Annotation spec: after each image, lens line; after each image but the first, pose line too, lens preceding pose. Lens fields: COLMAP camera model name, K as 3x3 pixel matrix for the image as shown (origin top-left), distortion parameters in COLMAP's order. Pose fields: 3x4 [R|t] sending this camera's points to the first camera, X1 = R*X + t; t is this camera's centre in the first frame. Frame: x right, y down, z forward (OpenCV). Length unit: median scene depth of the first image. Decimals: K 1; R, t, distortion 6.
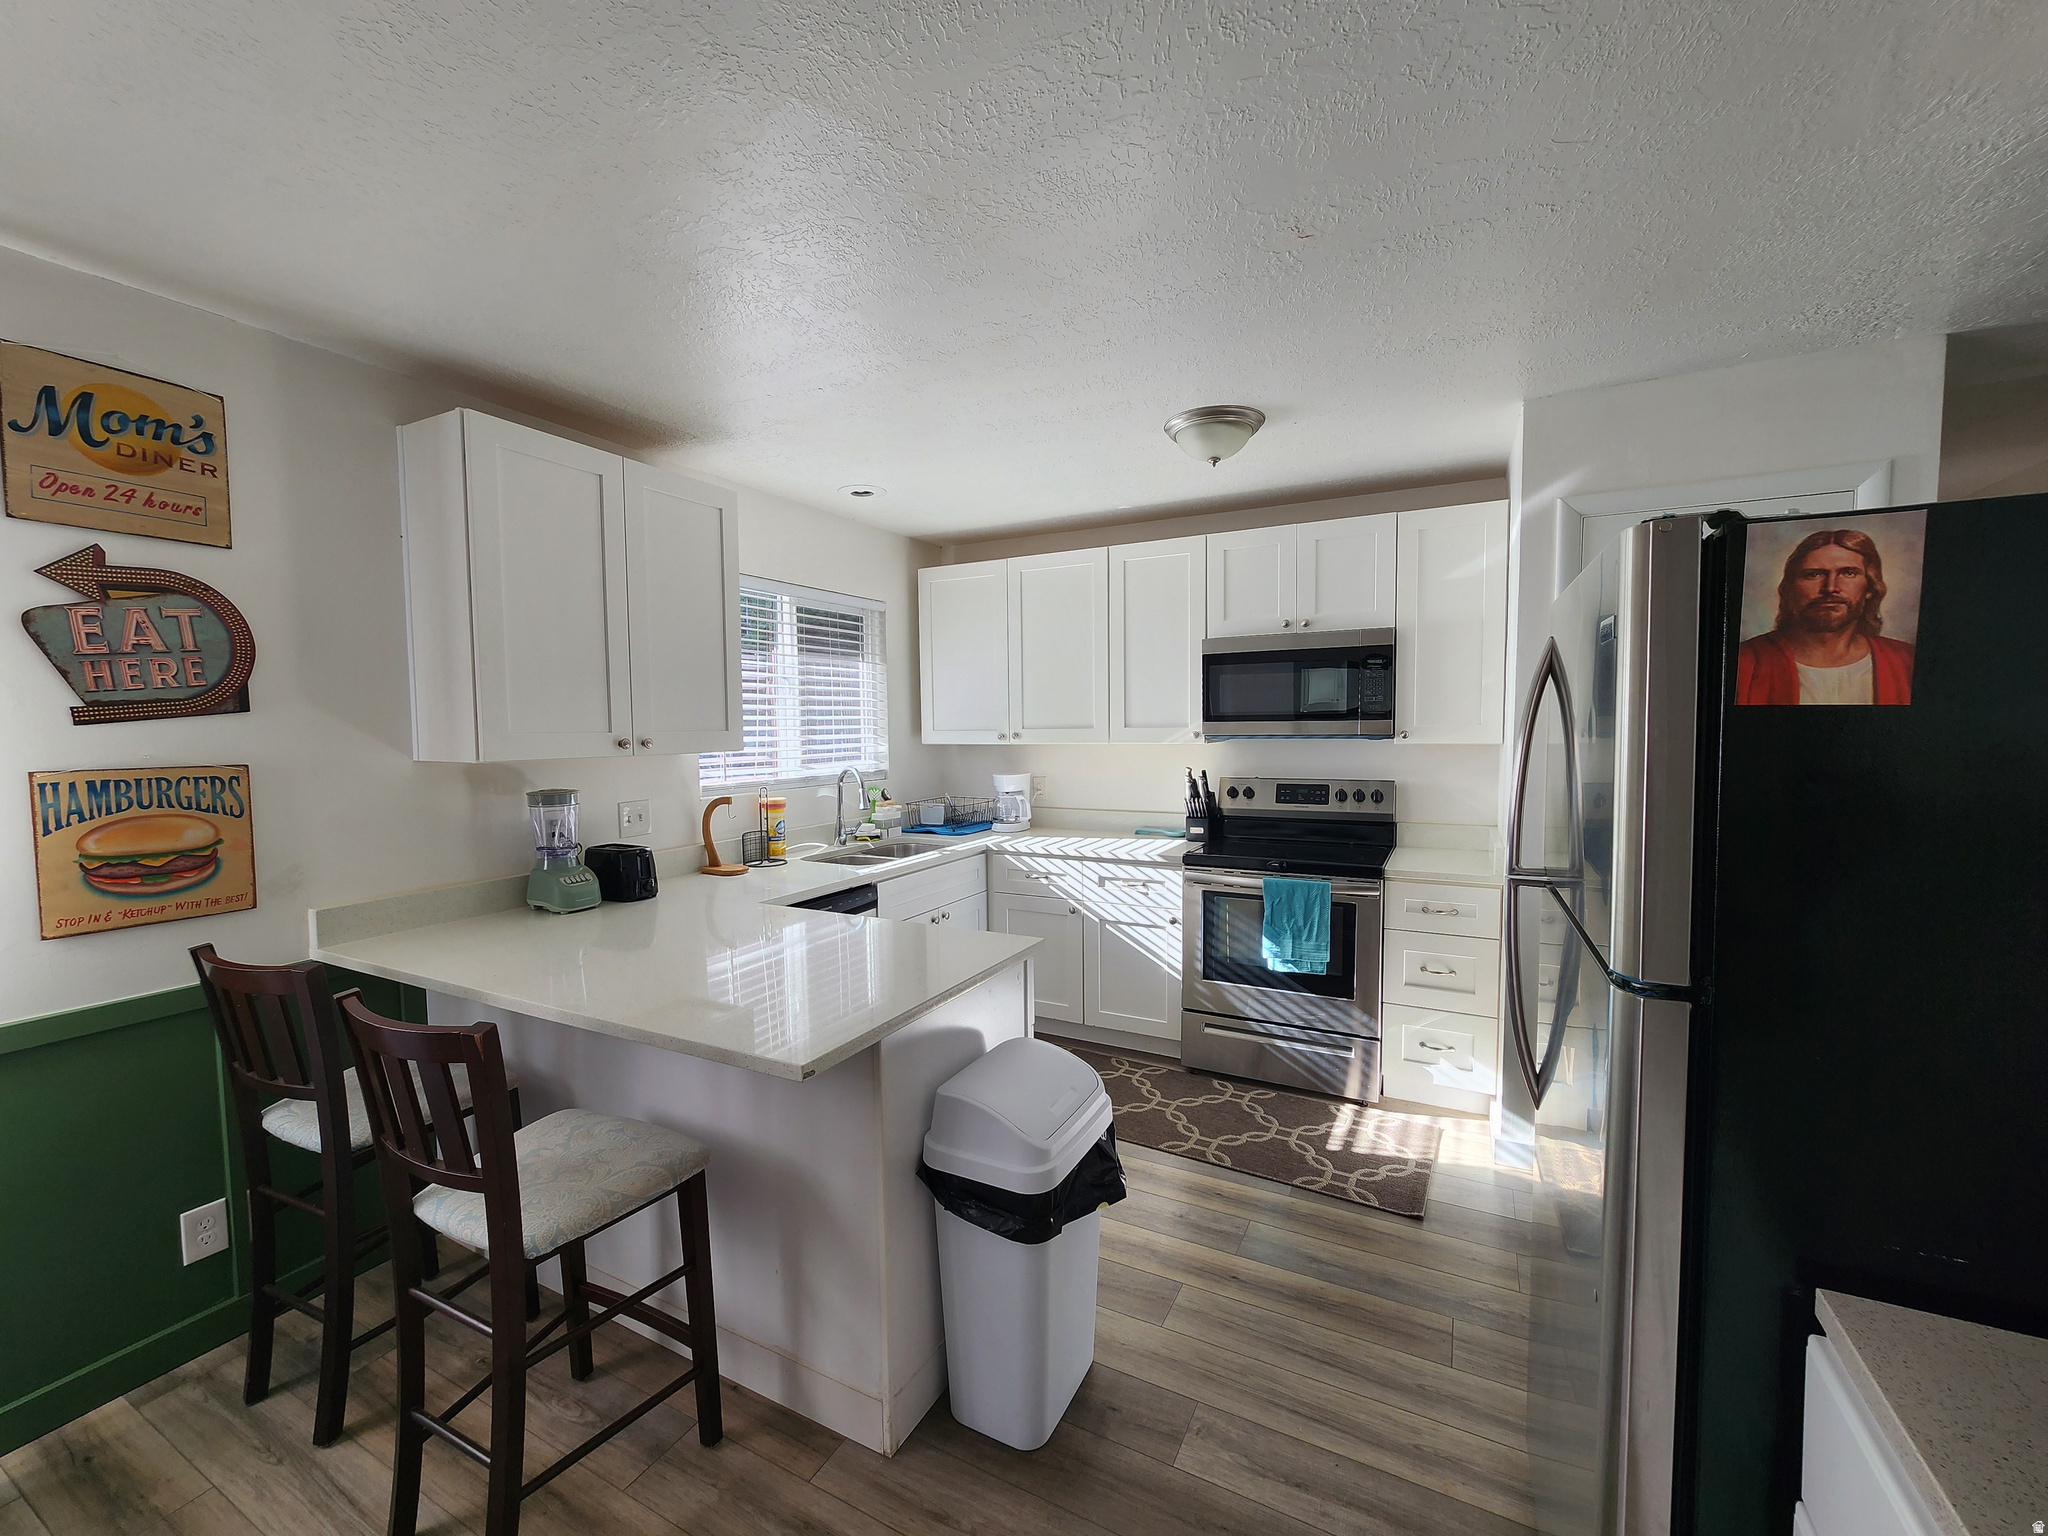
lens RADIAL K [[835.7, 0, 1019.4], [0, 835.7, 780.6], [0, 0, 1]] dist [-0.003320, 0.000817]
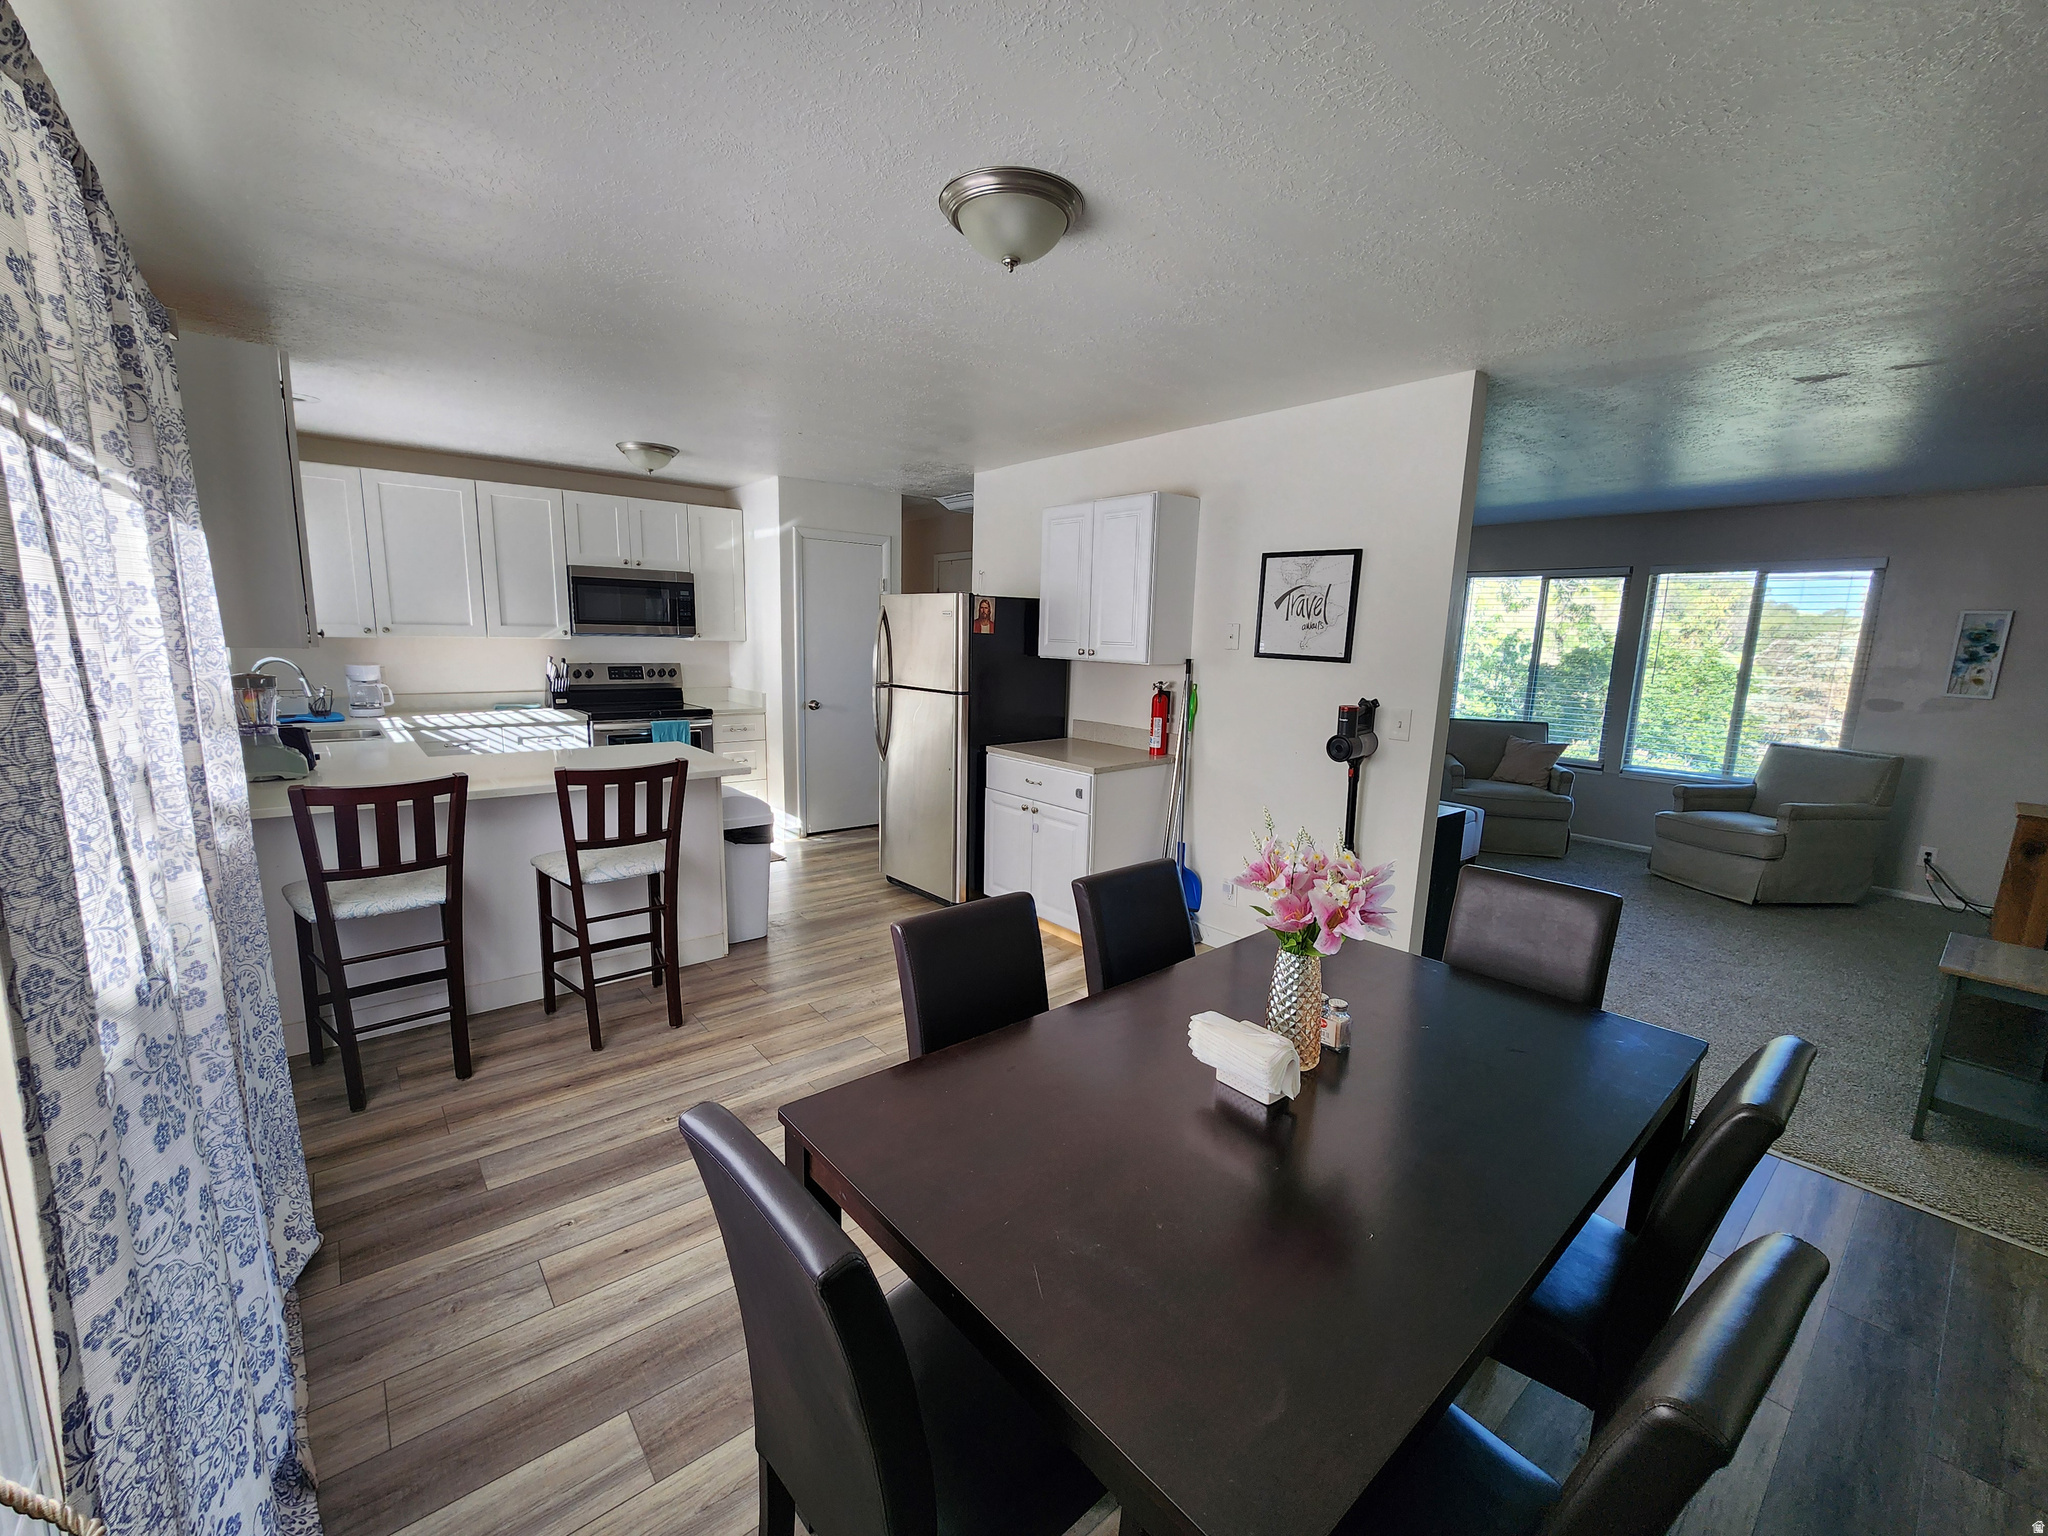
lens RADIAL K [[835.7, 0, 1021.8], [0, 835.7, 782.3], [0, 0, 1]] dist [-0.003320, 0.000817]
pose [[0.374138, -0.144284, 0.916080, -1.231788], [0.032429, 0.989254, 0.142564, 0.029174], [-0.926806, -0.023631, 0.374796, -0.382335]]
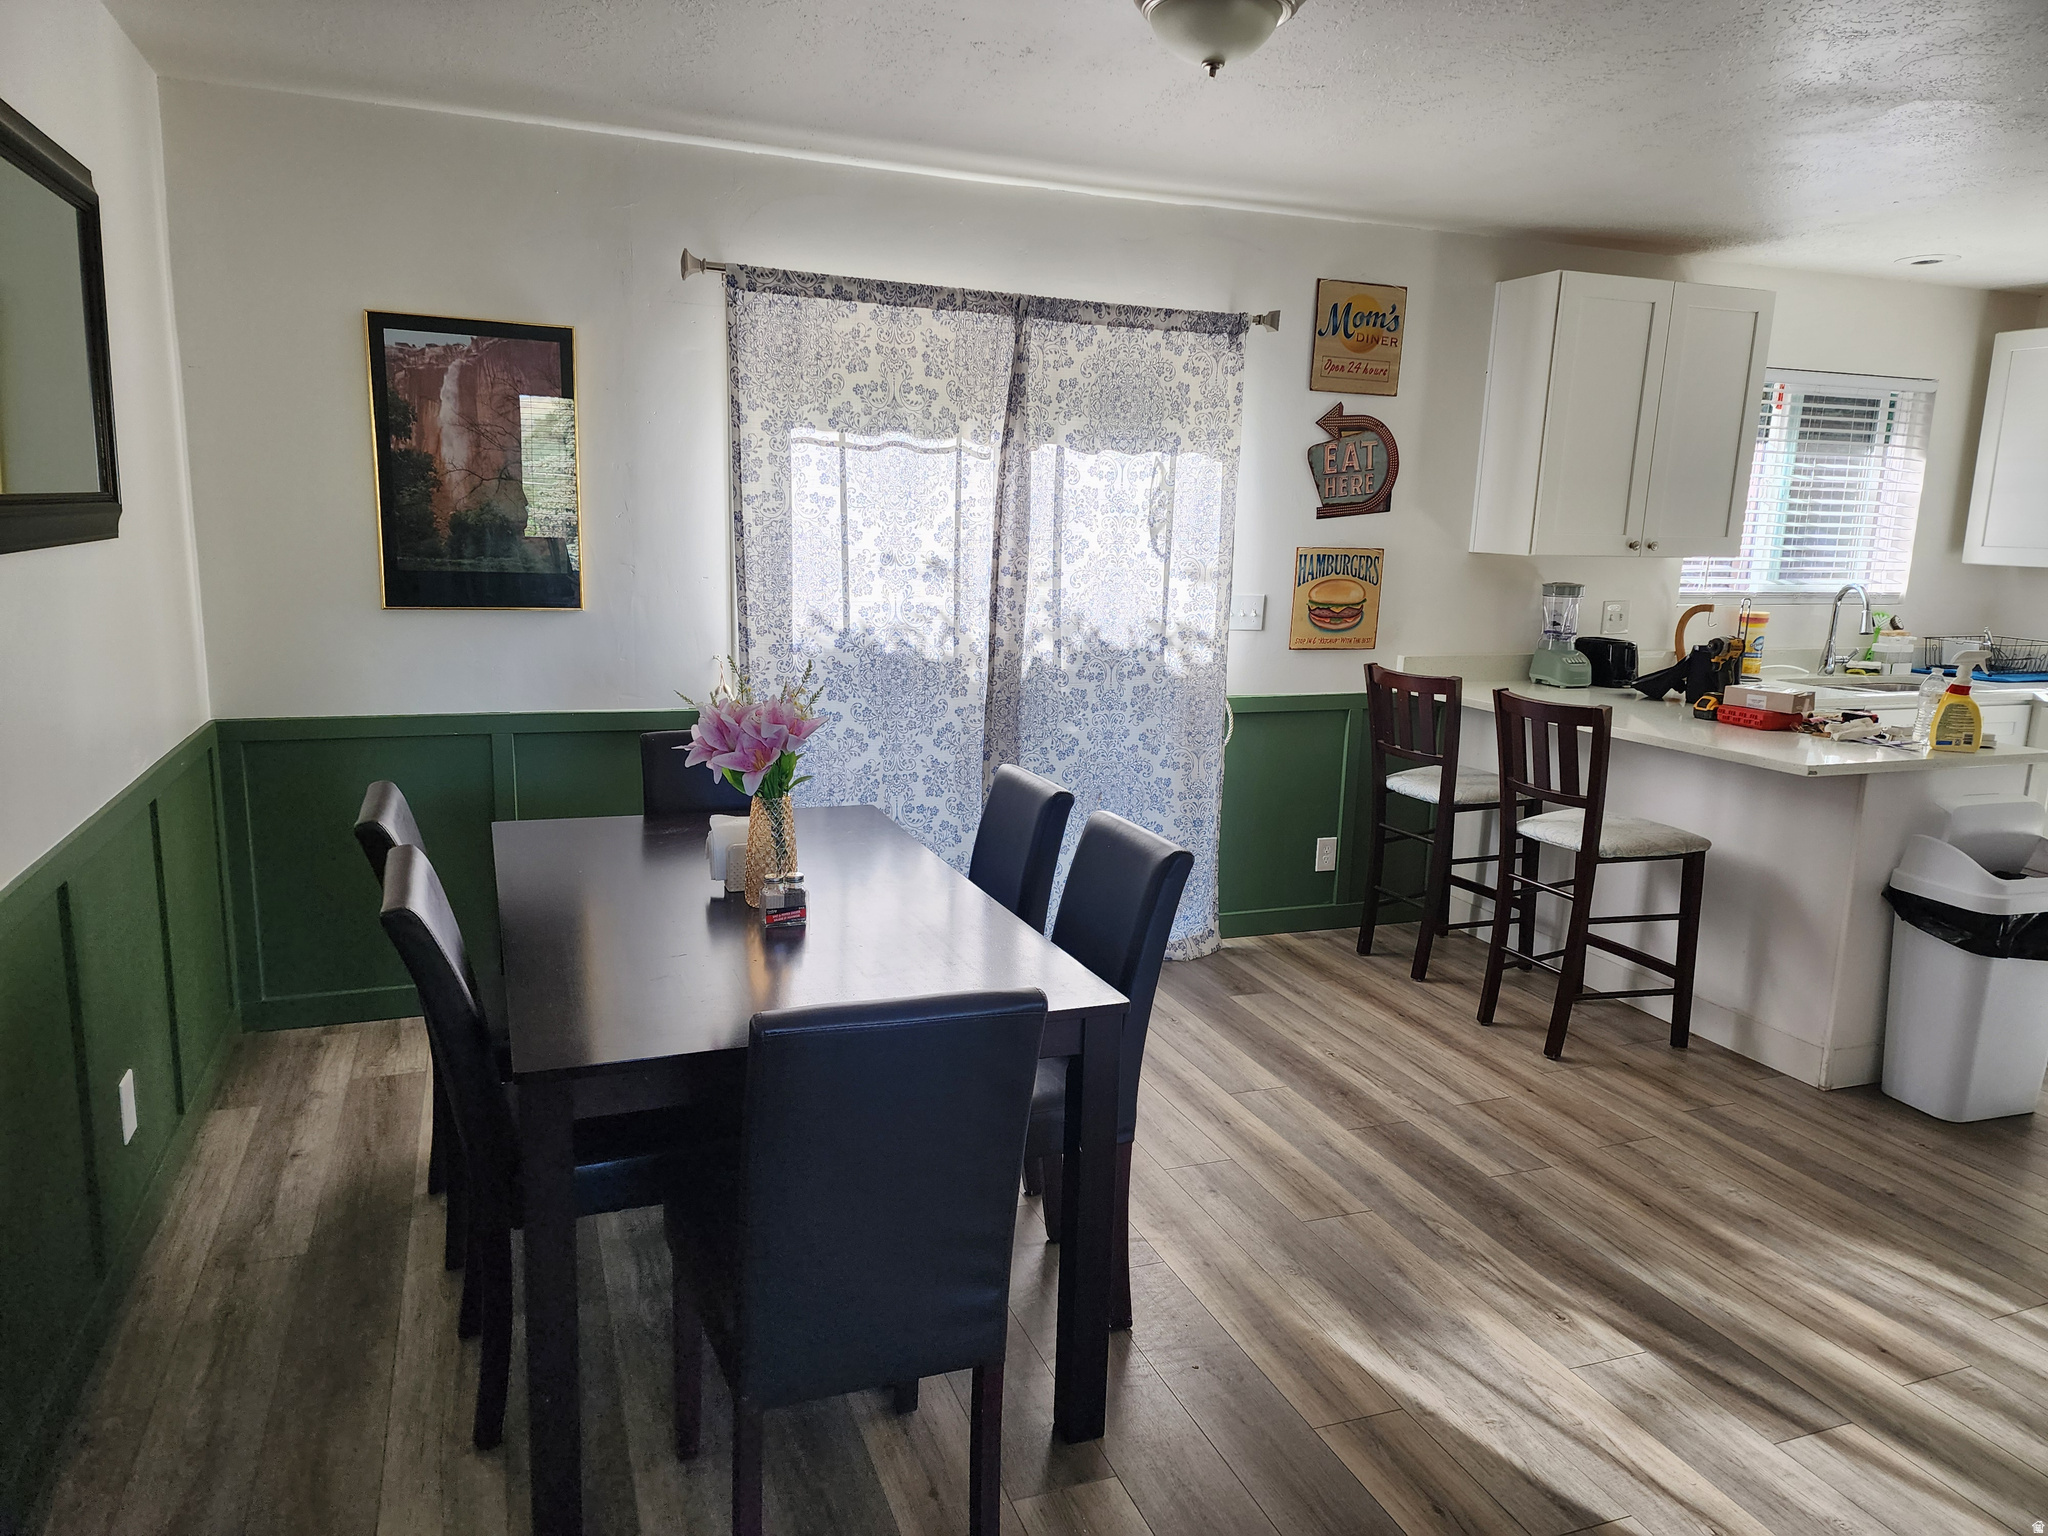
lens RADIAL K [[1357.1, 0, 1014.7], [0, 1357.1, 776.7], [0, 0, 1]] dist [0.075516, -0.068842]
pose [[0.750427, 0.155664, -0.642361, 0.143705], [-0.079881, 0.986107, 0.145645, 0.061426], [0.656108, -0.057984, 0.752436, -0.985442]]
